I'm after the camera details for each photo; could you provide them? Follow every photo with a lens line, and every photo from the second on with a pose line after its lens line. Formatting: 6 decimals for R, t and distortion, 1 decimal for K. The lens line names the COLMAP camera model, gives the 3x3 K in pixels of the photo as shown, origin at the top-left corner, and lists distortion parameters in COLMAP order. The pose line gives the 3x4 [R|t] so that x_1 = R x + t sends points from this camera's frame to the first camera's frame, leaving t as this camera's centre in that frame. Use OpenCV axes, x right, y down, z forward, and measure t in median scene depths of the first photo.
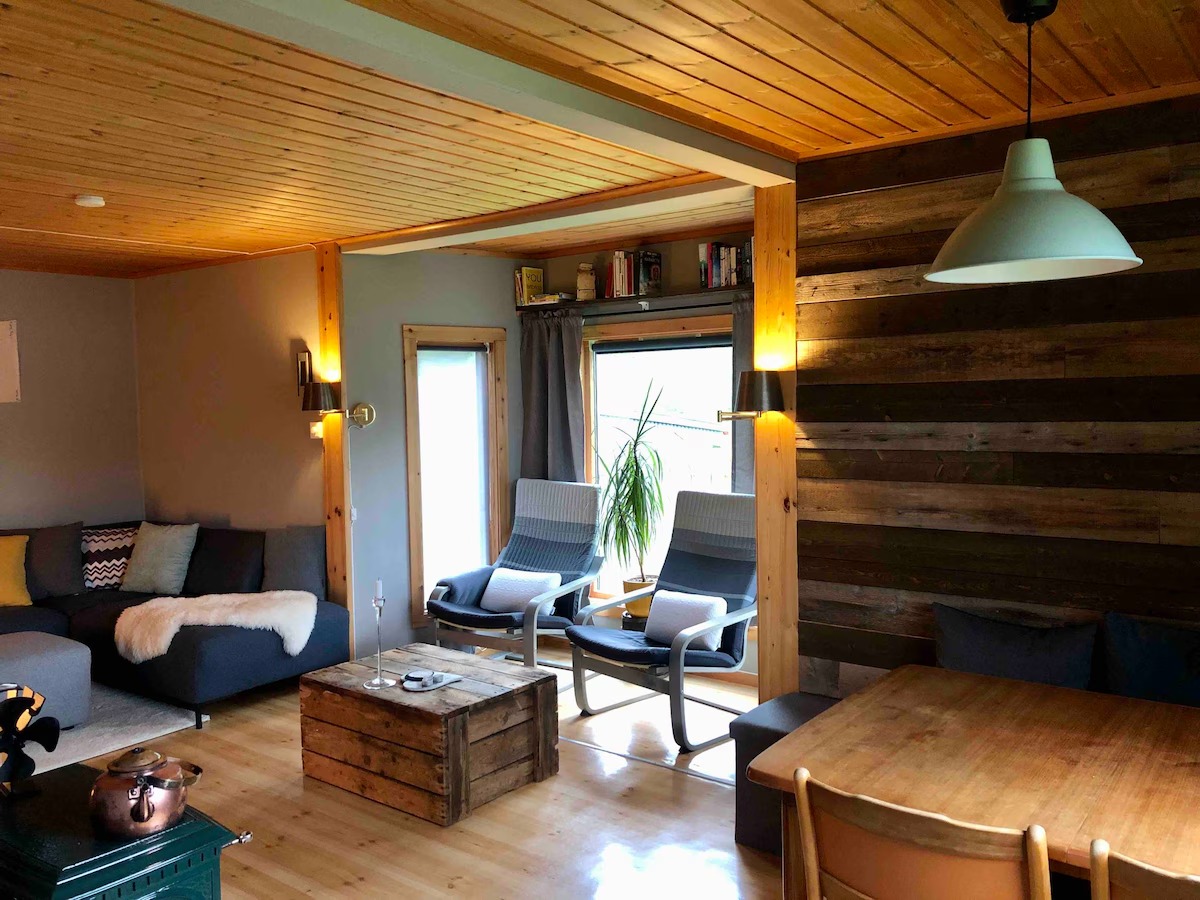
lens RADIAL K [[985.0, 0, 600.3], [0, 985.0, 449.3], [0, 0, 1]] dist [0.061293, -0.000528]
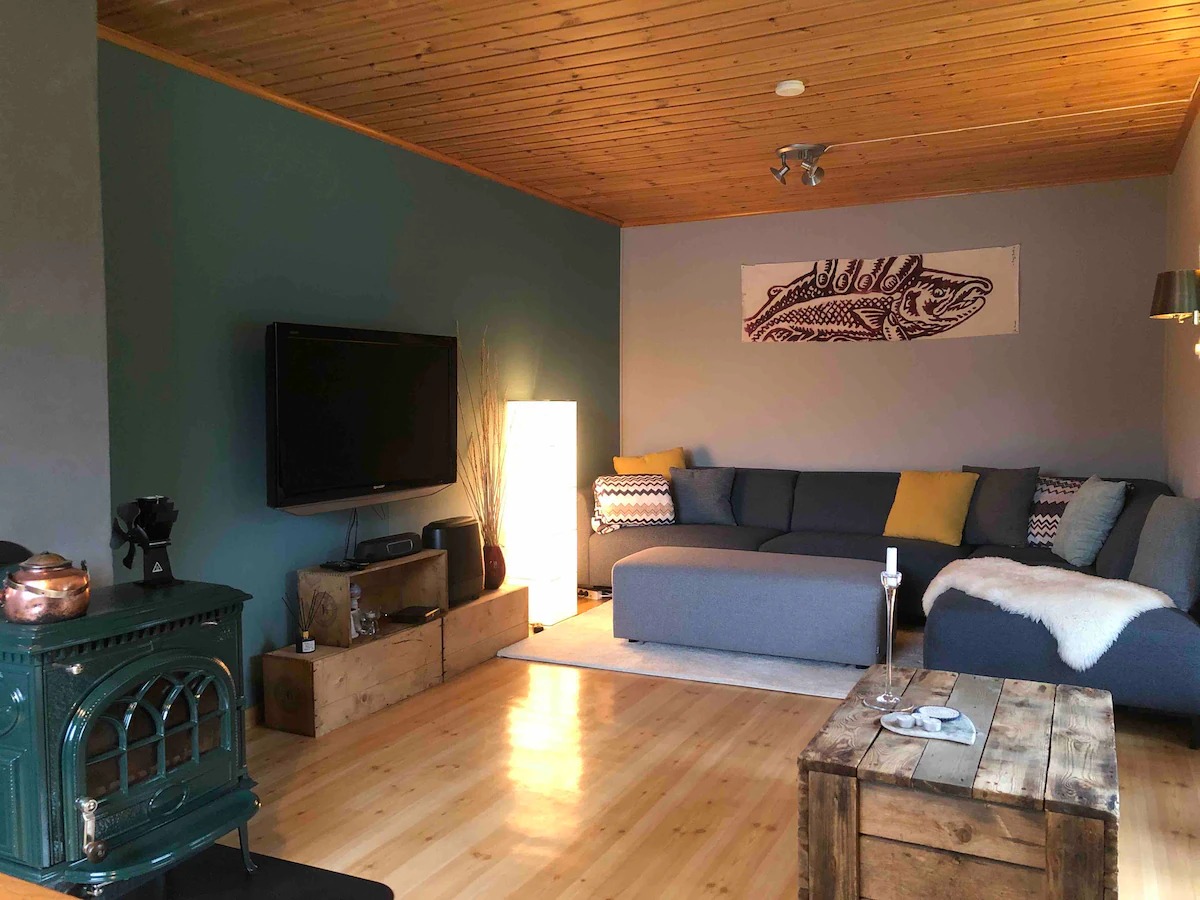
lens RADIAL K [[985.0, 0, 600.5], [0, 985.0, 451.3], [0, 0, 1]] dist [0.061293, -0.000528]
pose [[0.209335, 0.068959, -0.975409, 0.357414], [-0.050425, 0.996944, 0.059660, 0.036682], [0.976543, 0.036696, 0.212172, 0.633328]]
